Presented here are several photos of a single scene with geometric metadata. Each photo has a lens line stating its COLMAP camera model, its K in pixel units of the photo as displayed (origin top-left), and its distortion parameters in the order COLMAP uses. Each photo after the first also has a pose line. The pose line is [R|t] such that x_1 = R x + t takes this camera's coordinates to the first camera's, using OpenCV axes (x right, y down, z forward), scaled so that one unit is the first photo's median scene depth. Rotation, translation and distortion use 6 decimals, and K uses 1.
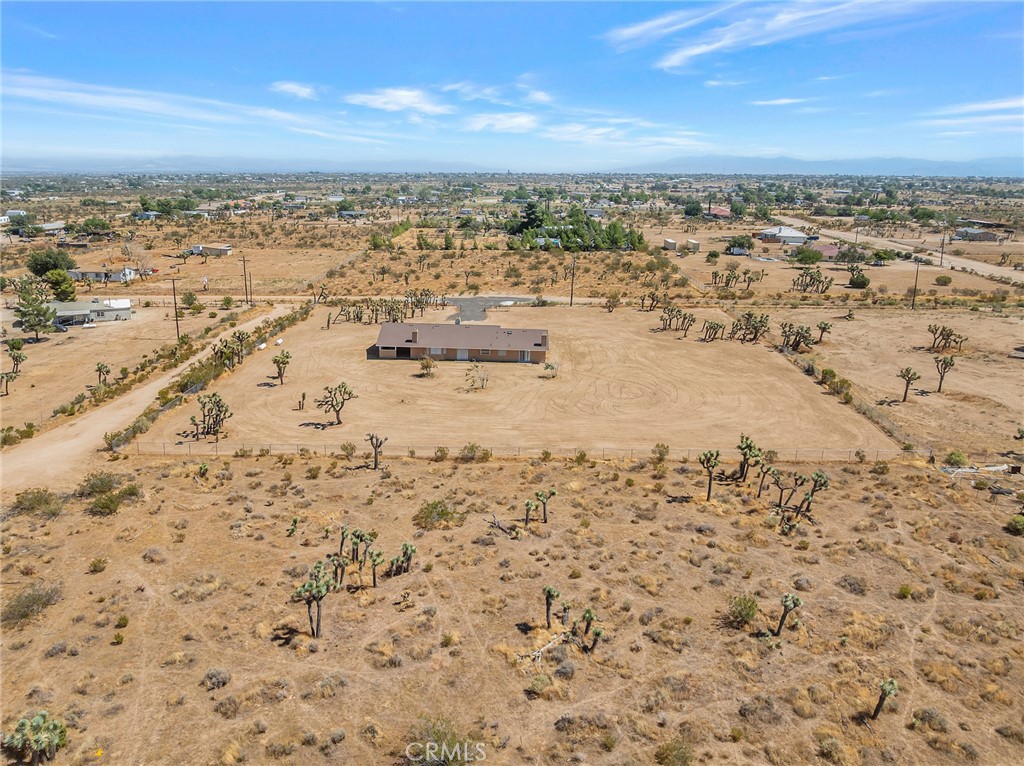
lens RADIAL K [[768.7, 0, 485.6], [0, 768.7, 383.8], [0, 0, 1]] dist [-0.044349, 0.004603]
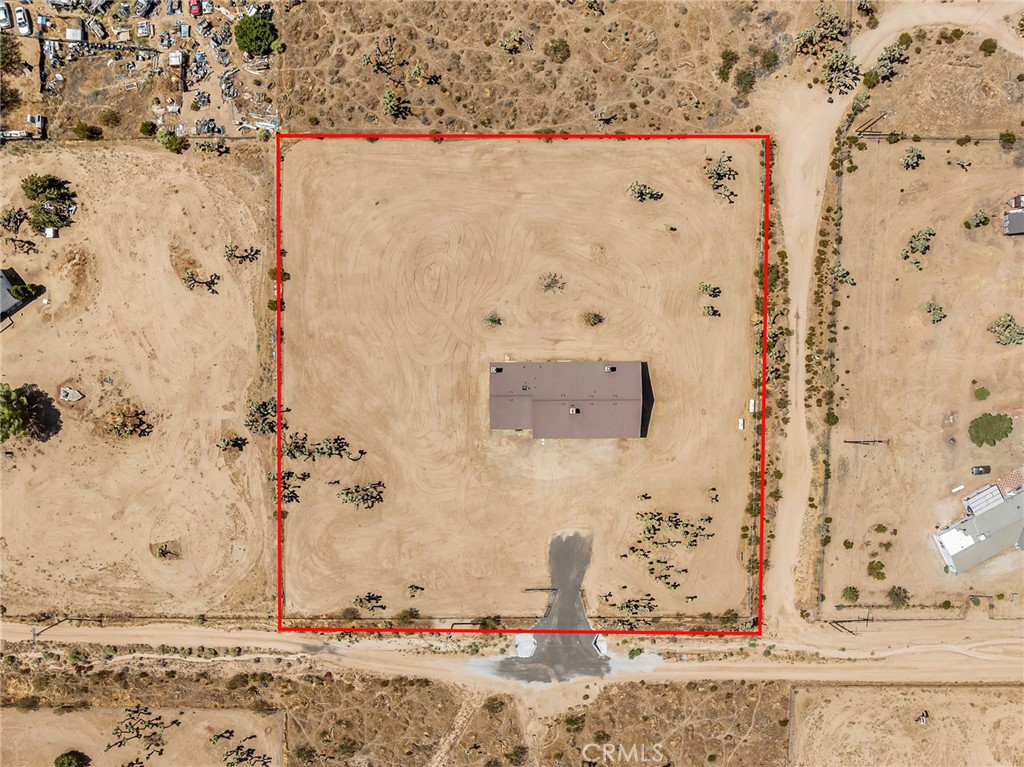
lens RADIAL K [[753.4, 0, 512.0], [0, 753.4, 383.5], [0, 0, 1]] dist [-0.040293, -0.012546]
pose [[-0.999399, 0.032276, 0.012683, 0.036479], [0.000754, -0.345424, 0.938446, -1.145851], [0.034670, 0.937891, 0.345192, 0.655657]]
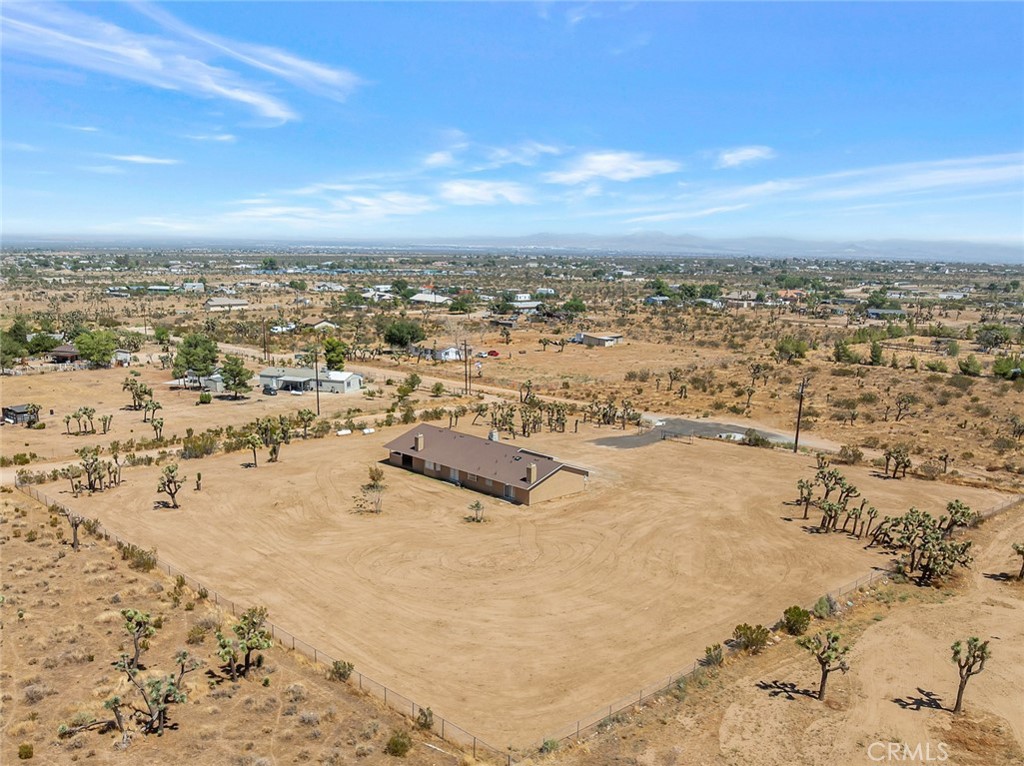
lens RADIAL K [[939.1, 0, 512.0], [0, 939.1, 383.0], [0, 0, 1]] dist [-0.002100, -0.004518]
pose [[0.726239, 0.106850, -0.679088, 0.690894], [-0.200332, 0.977866, -0.060381, -0.088297], [0.657605, 0.179894, 0.731570, 0.320340]]
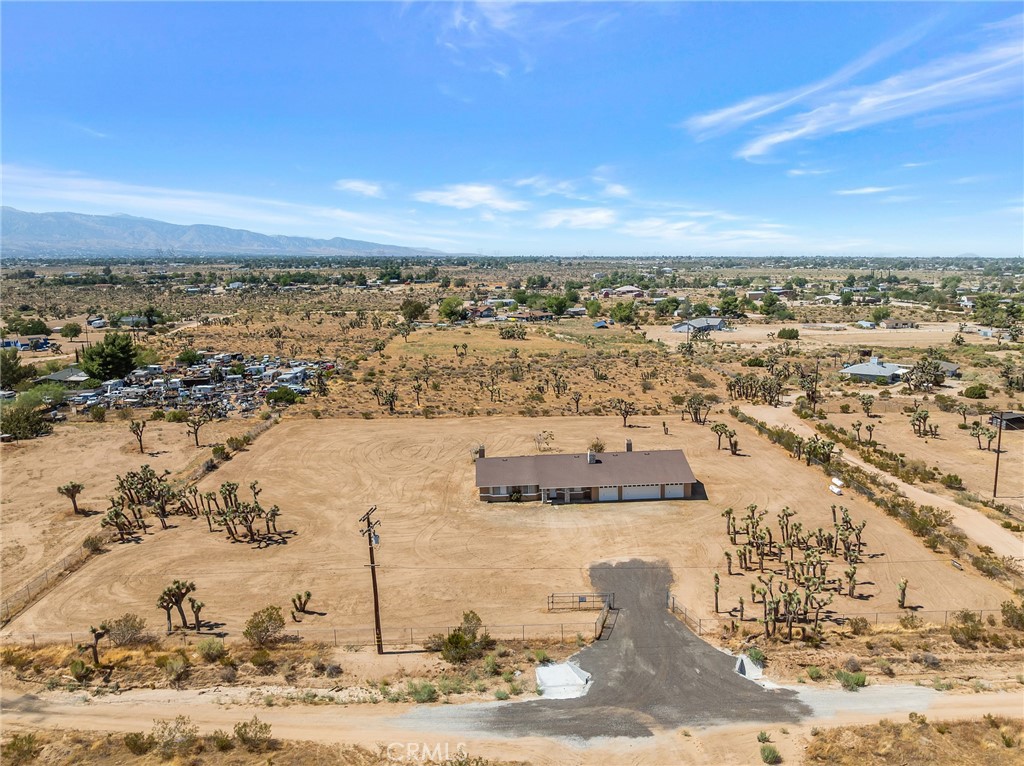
lens RADIAL K [[753.4, 0, 512.0], [0, 753.4, 383.0], [0, 0, 1]] dist [-0.040293, -0.012546]
pose [[-0.997418, 0.020676, -0.068772, 0.102381], [-0.010951, 0.902663, 0.430209, -0.516854], [0.070972, 0.429851, -0.900106, 1.801548]]
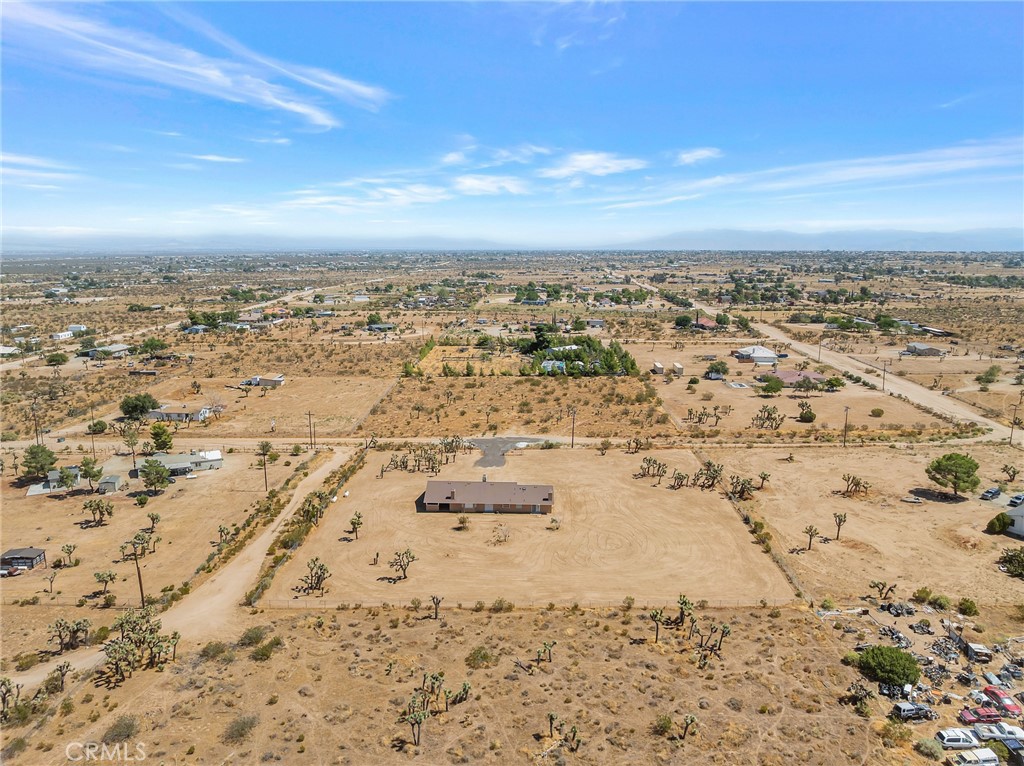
lens RADIAL K [[753.4, 0, 512.0], [0, 753.4, 383.0], [0, 0, 1]] dist [-0.040293, -0.012546]
pose [[0.999752, -0.011380, 0.019161, -0.013186], [0.013005, 0.996131, -0.086909, -0.145076], [-0.018097, 0.087137, 0.996032, -0.326142]]
